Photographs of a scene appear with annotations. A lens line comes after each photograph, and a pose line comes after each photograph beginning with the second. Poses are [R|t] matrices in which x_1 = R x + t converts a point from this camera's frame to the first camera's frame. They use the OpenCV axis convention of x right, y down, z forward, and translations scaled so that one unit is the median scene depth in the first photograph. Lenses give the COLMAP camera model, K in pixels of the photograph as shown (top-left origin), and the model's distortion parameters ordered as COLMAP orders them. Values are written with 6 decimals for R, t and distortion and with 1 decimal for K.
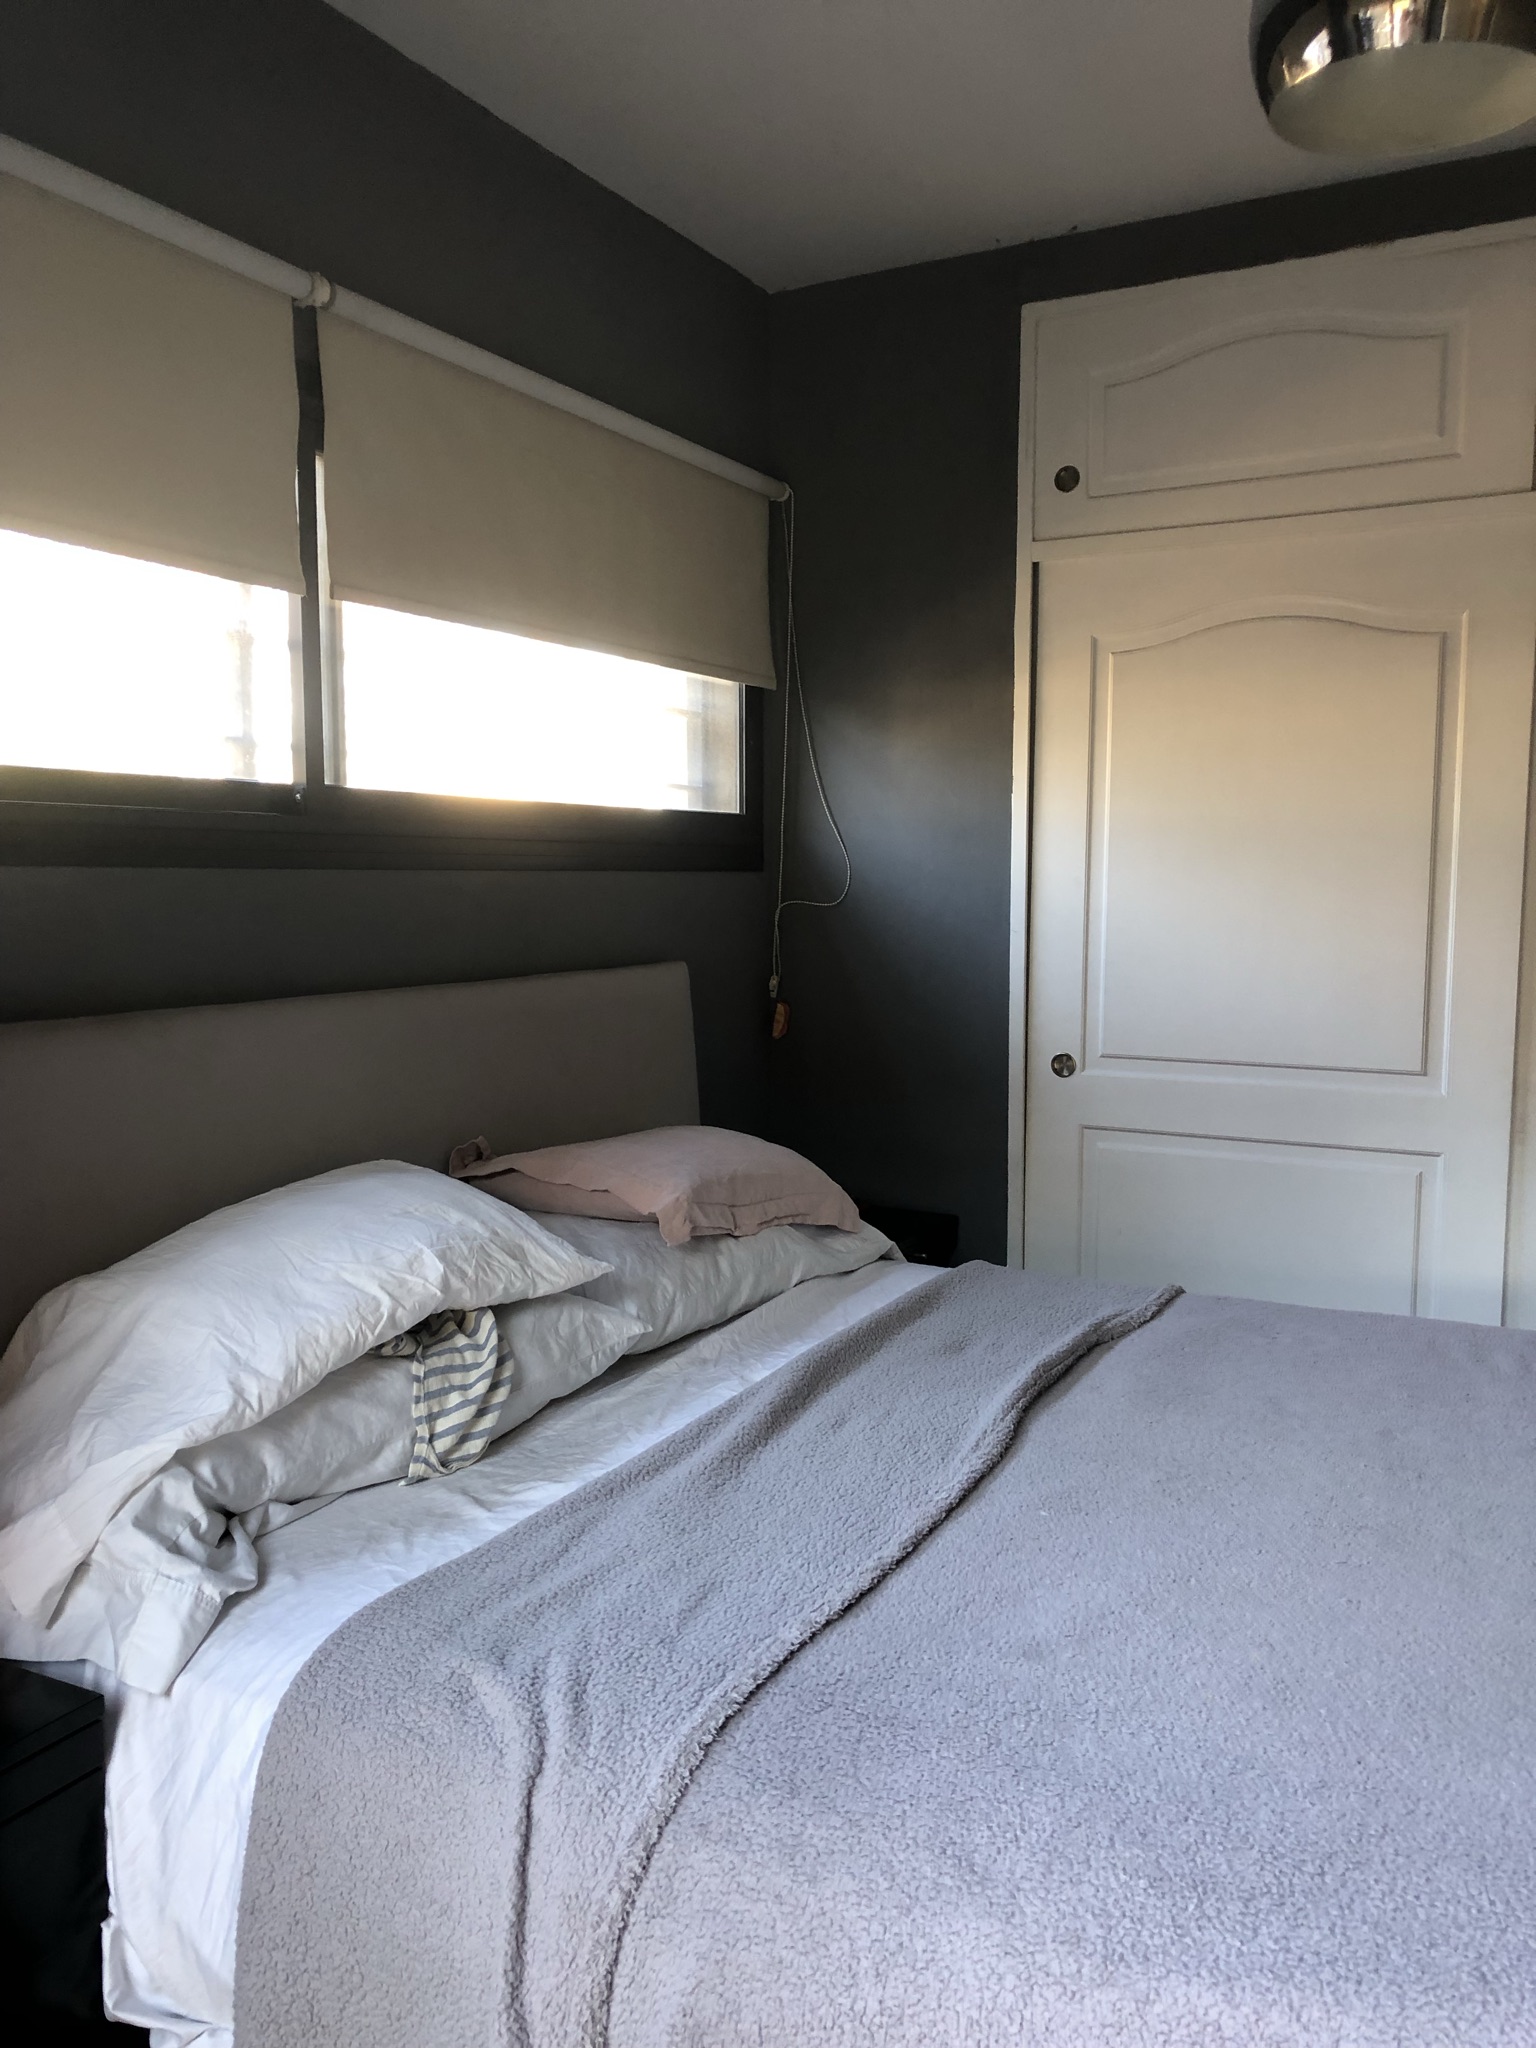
lens RADIAL K [[1682.2, 0, 760.4], [0, 1682.2, 1030.5], [0, 0, 1]] dist [0.036959, -0.046970]
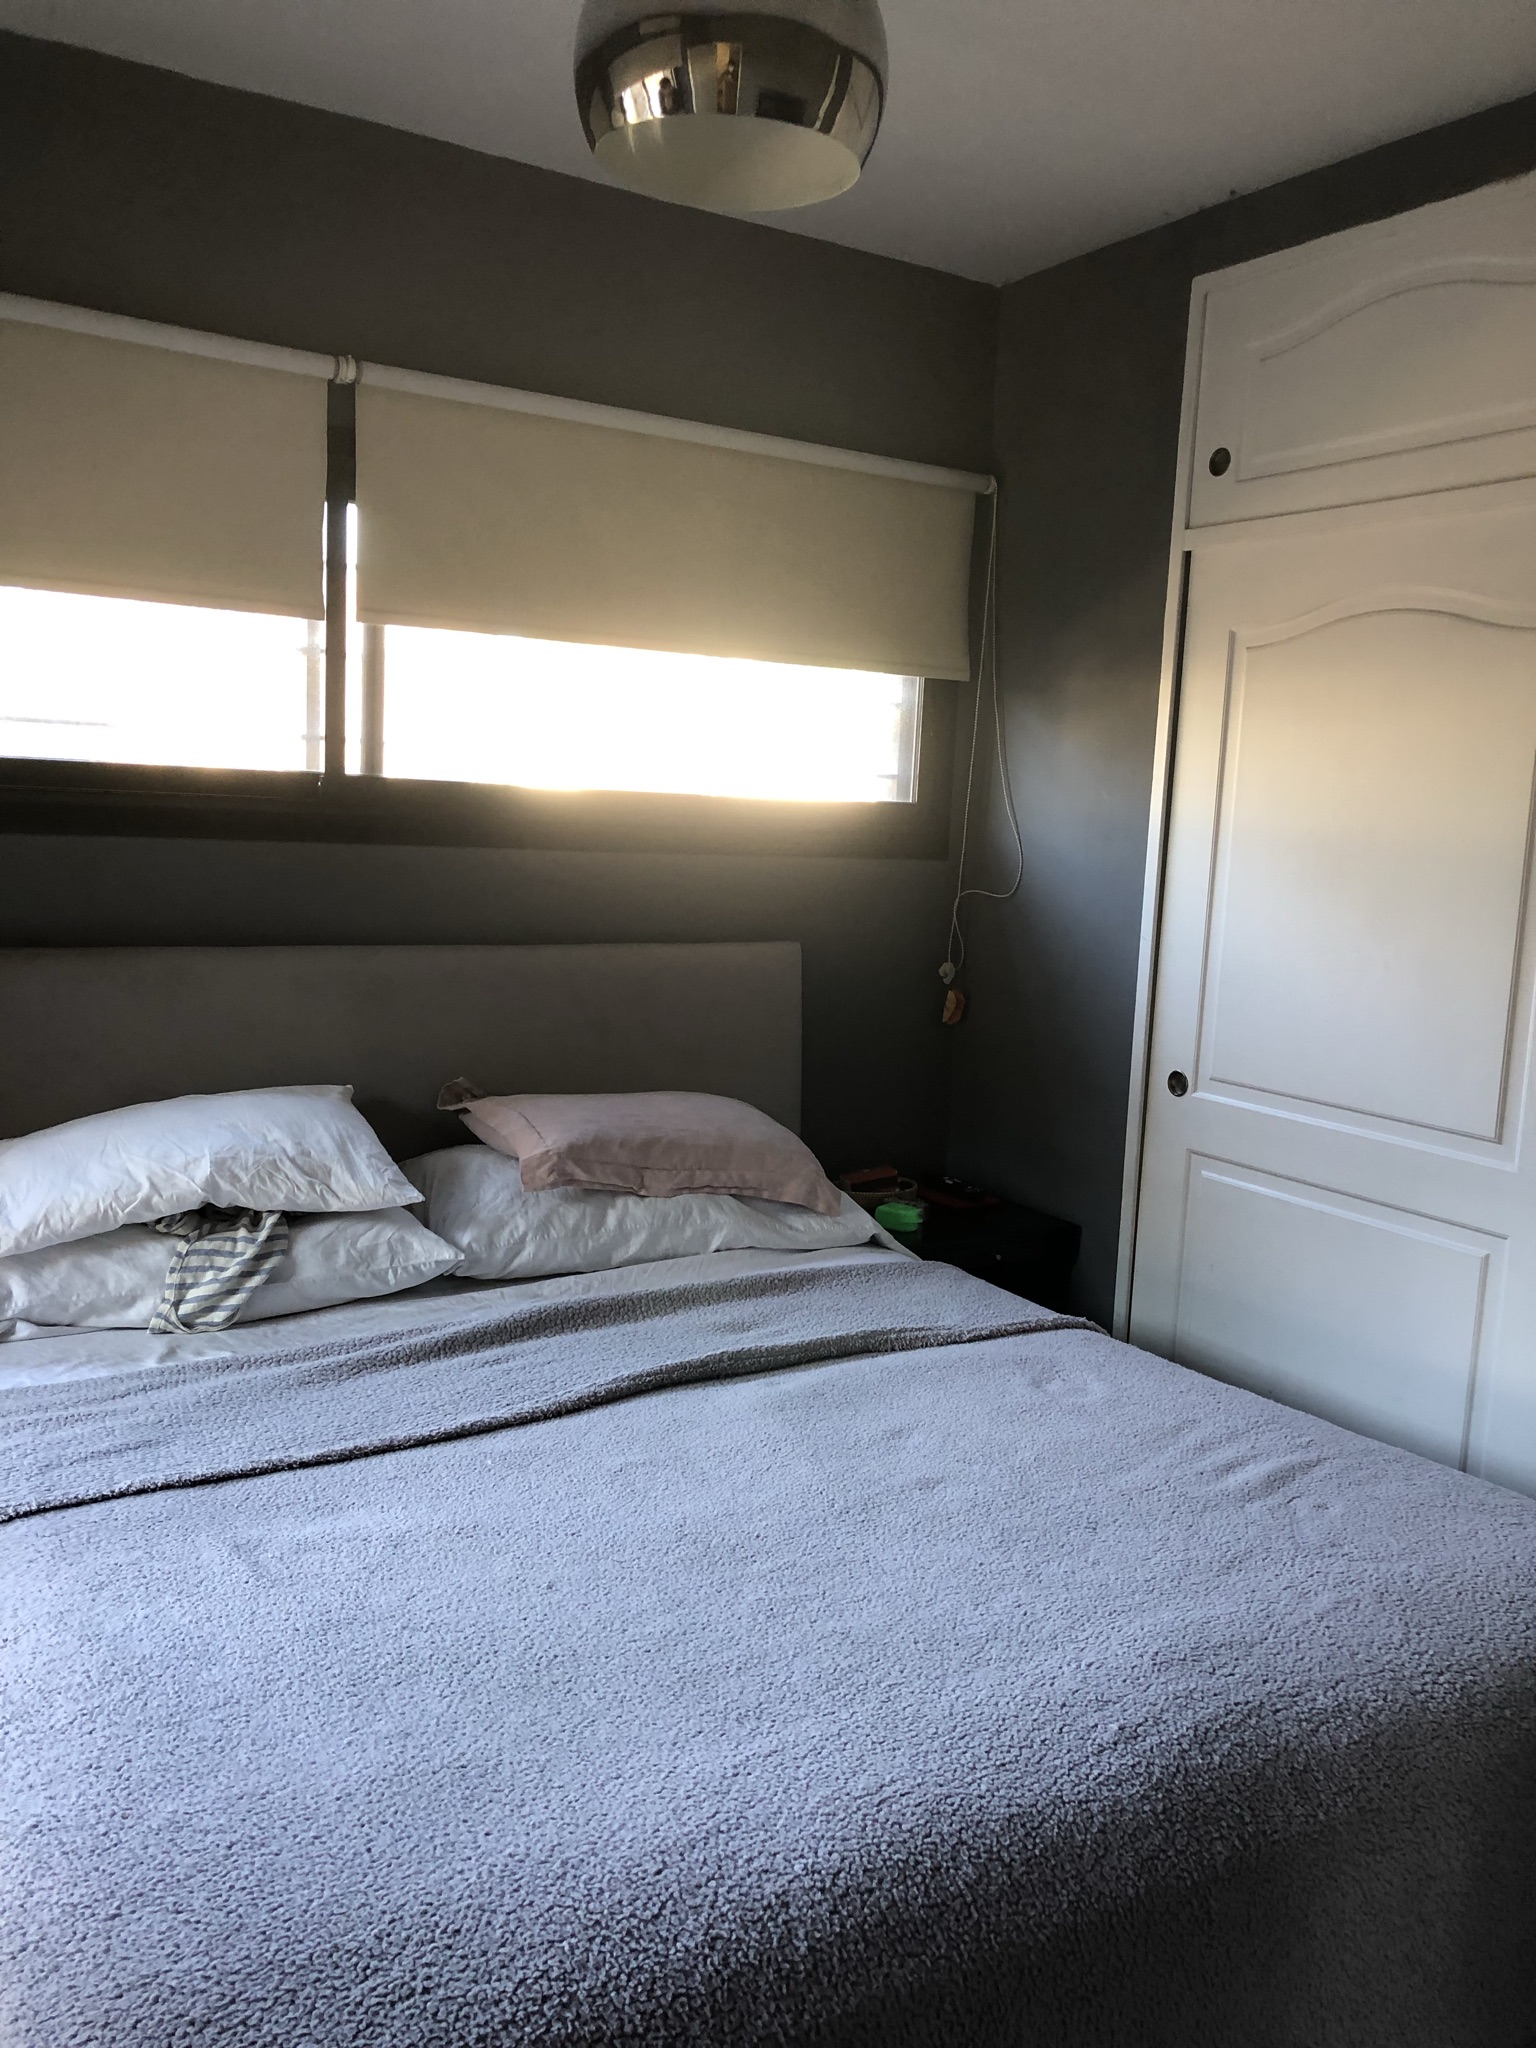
lens RADIAL K [[1682.2, 0, 729.2], [0, 1682.2, 1010.3], [0, 0, 1]] dist [0.036959, -0.046970]
pose [[0.868466, 0.100426, -0.485470, 0.652313], [-0.091322, 0.994916, 0.042445, -0.058670], [0.487265, 0.007472, 0.873222, 0.078526]]
